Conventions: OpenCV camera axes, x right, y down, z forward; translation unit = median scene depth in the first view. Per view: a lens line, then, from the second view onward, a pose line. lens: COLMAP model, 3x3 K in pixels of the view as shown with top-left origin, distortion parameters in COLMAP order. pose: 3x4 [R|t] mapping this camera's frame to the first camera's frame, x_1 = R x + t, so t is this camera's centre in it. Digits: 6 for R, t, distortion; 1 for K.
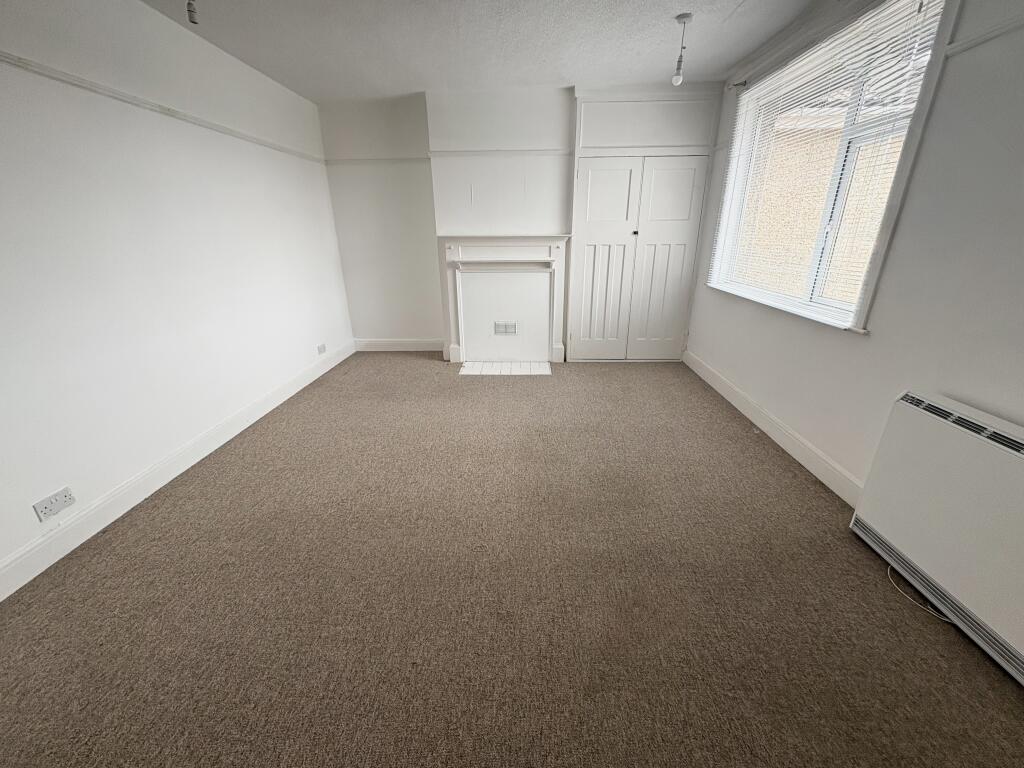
lens RADIAL K [[410.4, 0, 513.7], [0, 410.4, 385.7], [0, 0, 1]] dist [0.004194, -0.000667]
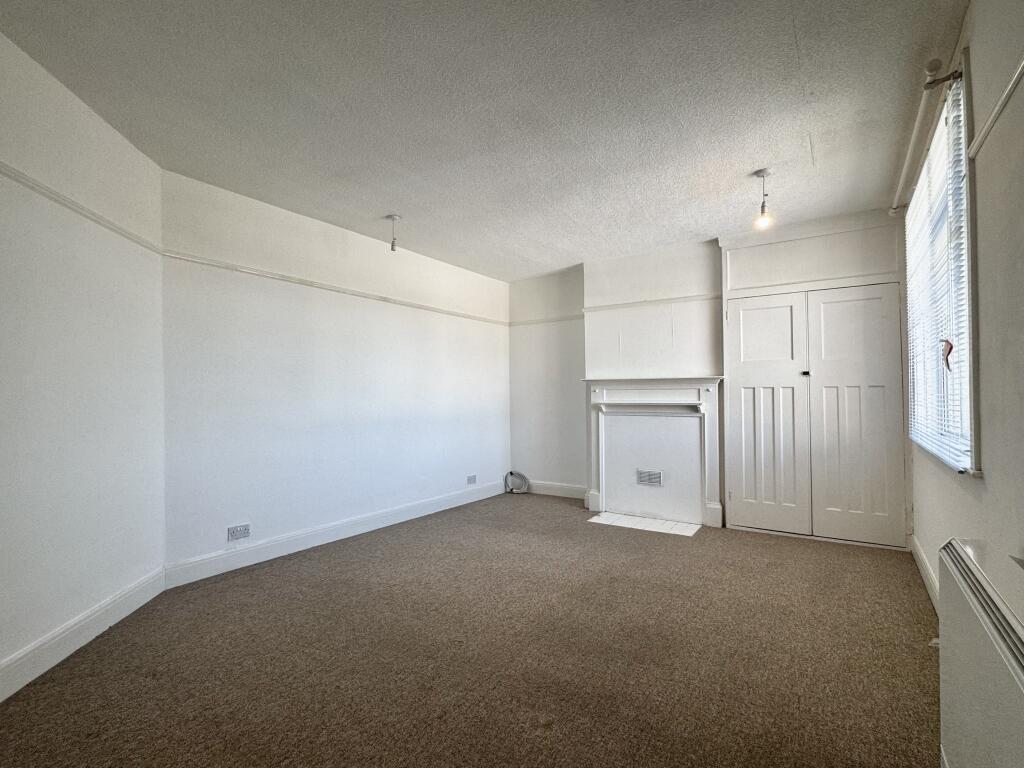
lens RADIAL K [[502.9, 0, 511.6], [0, 502.9, 384.3], [0, 0, 1]] dist [0.000184, 0.000403]
pose [[0.847418, -0.007277, -0.530877, 0.324335], [-0.191975, 0.928051, -0.319164, 0.080666], [0.495003, 0.372381, 0.785050, -0.070858]]
